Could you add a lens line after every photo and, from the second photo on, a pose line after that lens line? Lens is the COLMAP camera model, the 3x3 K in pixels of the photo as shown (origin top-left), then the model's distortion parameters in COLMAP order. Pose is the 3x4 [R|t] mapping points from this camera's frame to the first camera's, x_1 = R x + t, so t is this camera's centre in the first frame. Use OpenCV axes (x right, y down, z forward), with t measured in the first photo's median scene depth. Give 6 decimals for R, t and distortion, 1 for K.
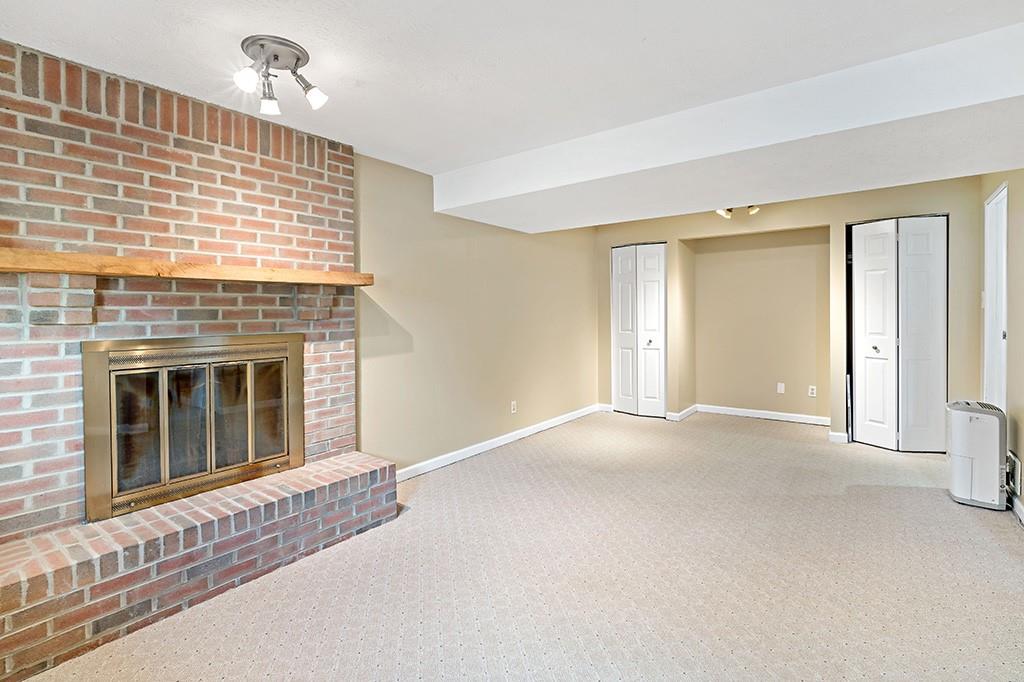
lens RADIAL K [[476.8, 0, 485.9], [0, 476.8, 316.2], [0, 0, 1]] dist [-0.014794, 0.004691]
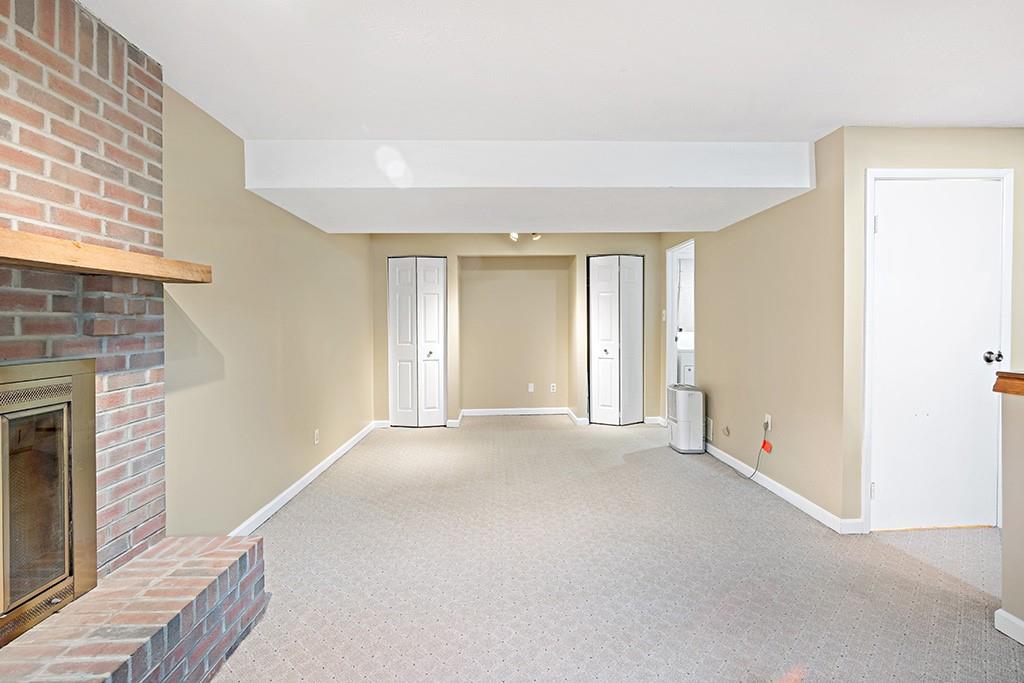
lens RADIAL K [[476.8, 0, 504.4], [0, 476.8, 327.6], [0, 0, 1]] dist [-0.014794, 0.004691]
pose [[0.759183, -0.004585, 0.650862, -0.367874], [0.006972, 0.999975, -0.001087, 0.001816], [-0.650840, 0.005363, 0.759196, 0.225503]]
